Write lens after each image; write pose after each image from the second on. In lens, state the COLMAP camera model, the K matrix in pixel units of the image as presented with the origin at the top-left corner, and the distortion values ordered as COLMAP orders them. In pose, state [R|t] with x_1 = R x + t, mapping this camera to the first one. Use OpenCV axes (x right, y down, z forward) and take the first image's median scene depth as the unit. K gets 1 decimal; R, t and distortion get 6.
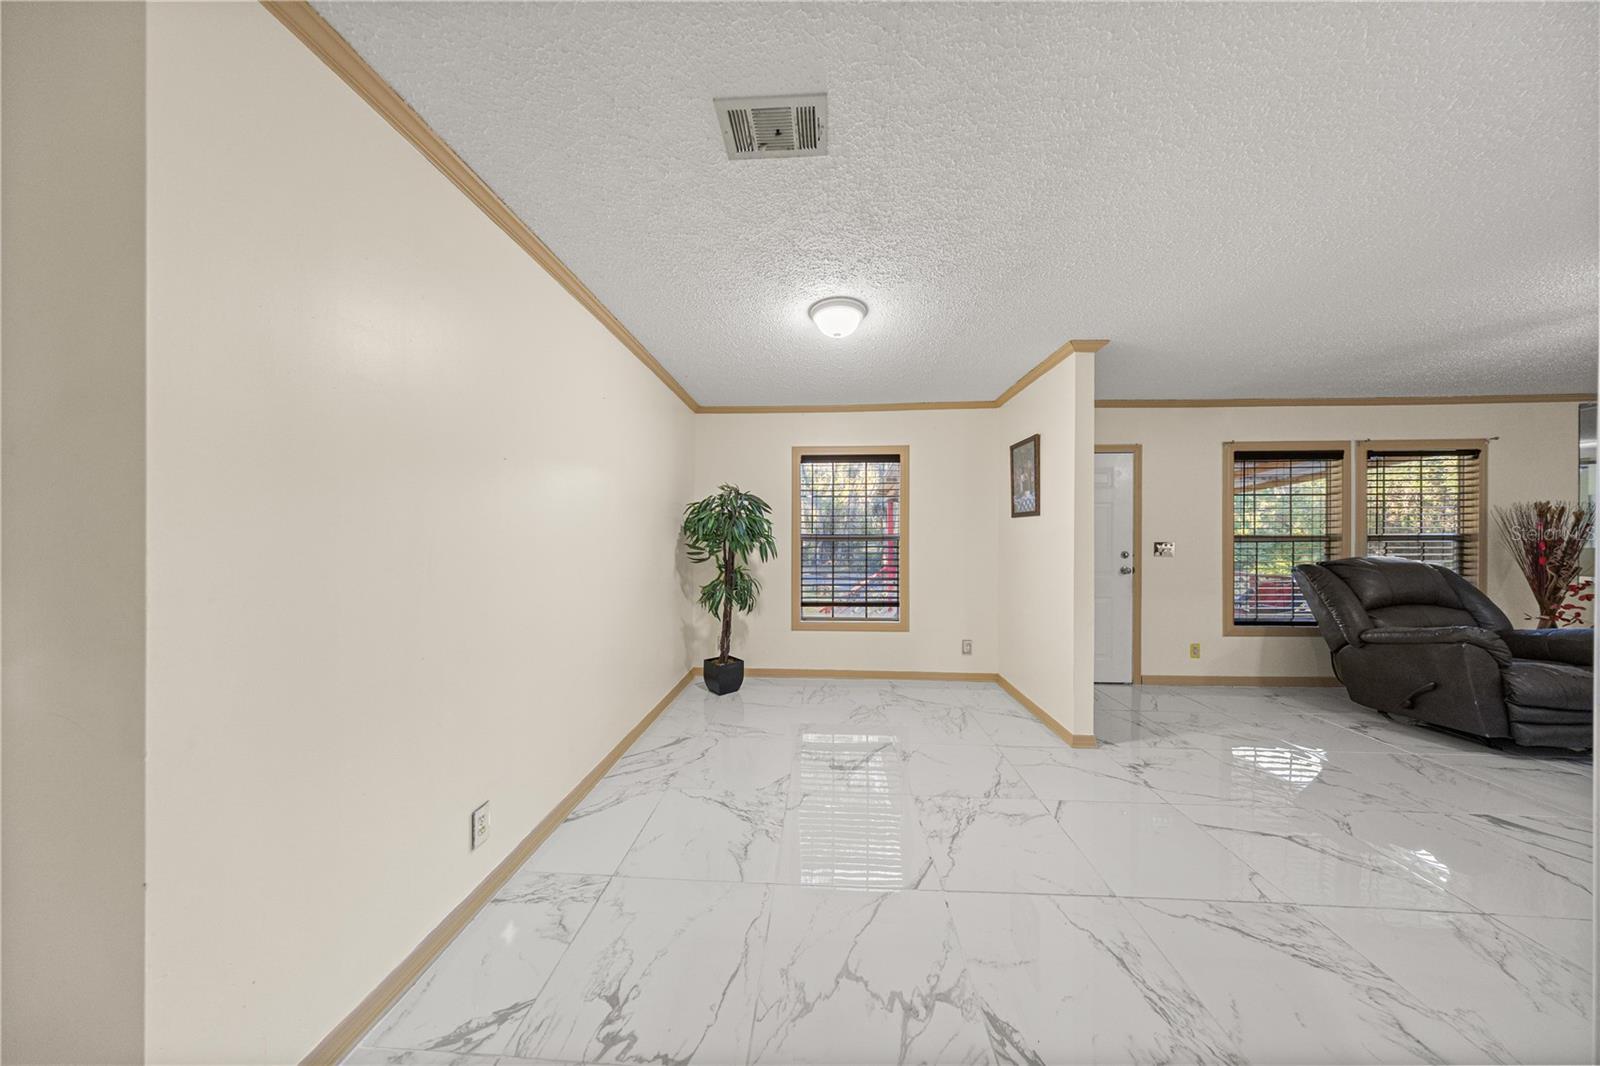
lens RADIAL K [[473.6, 0, 797.0], [0, 473.6, 537.7], [0, 0, 1]] dist [0.000139, -0.000214]
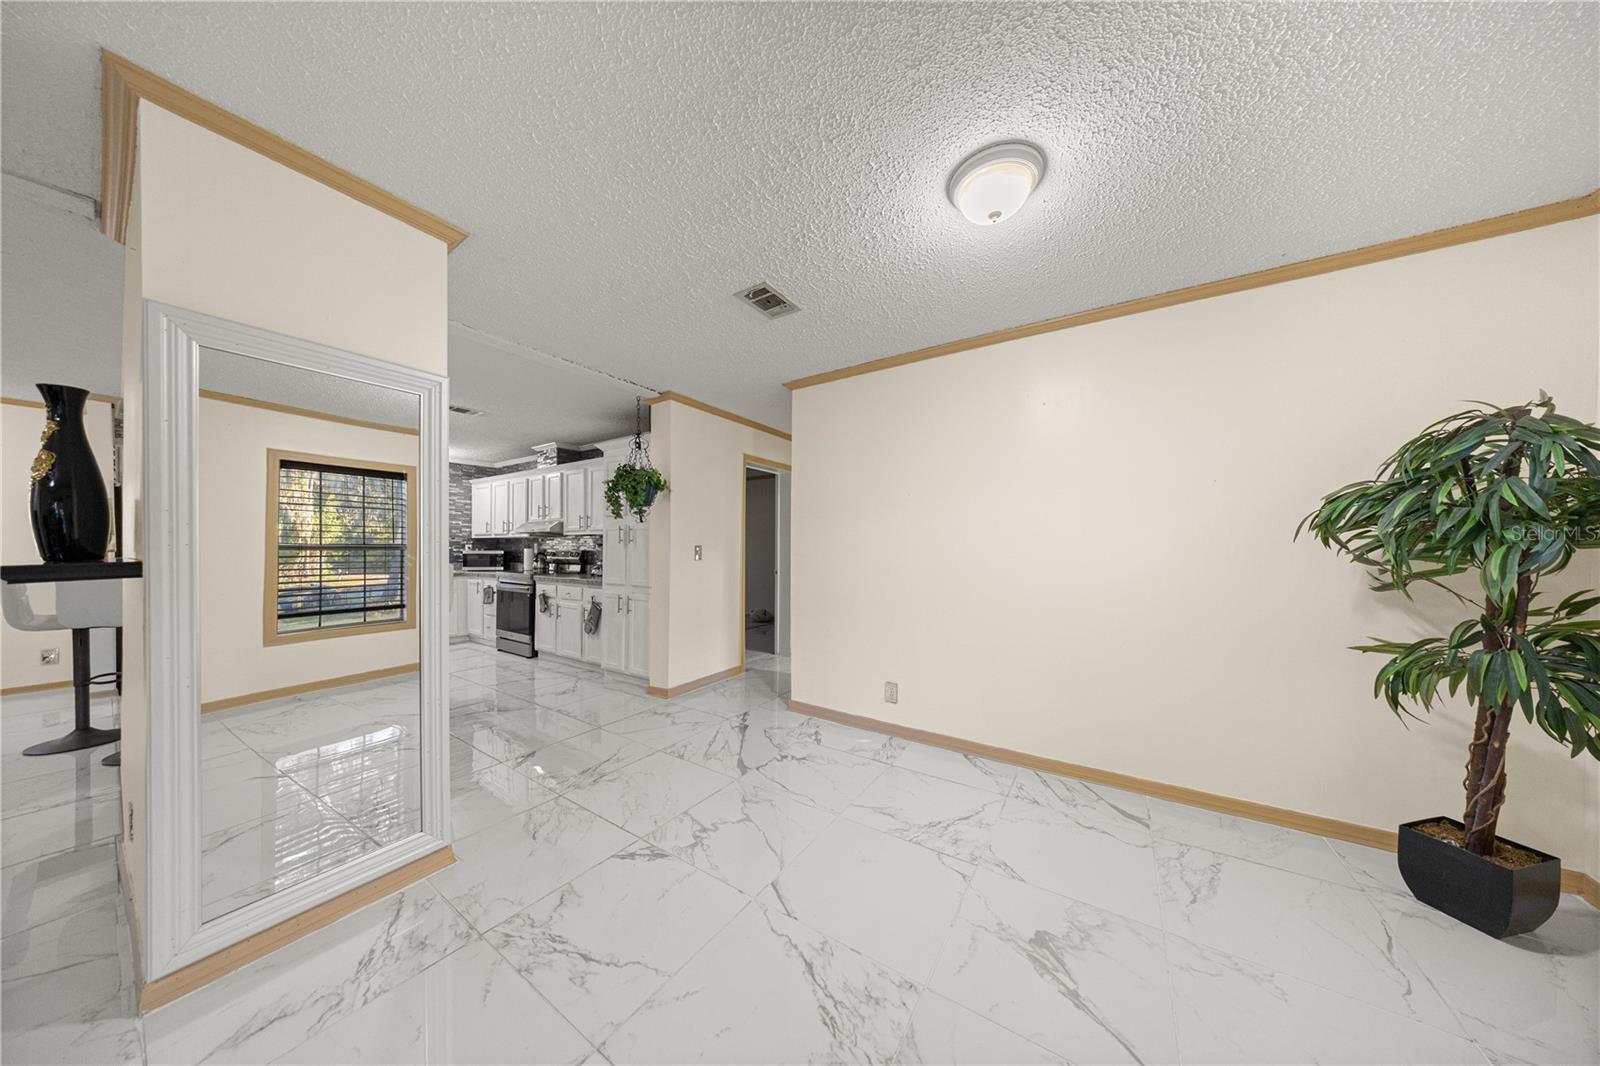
lens RADIAL K [[473.6, 0, 799.7], [0, 473.6, 547.9], [0, 0, 1]] dist [0.000139, -0.000214]
pose [[-0.505344, -0.001553, -0.862917, 0.889134], [-0.010287, 0.999938, 0.004224, 0.018844], [0.862857, 0.011011, -0.505328, 1.265566]]
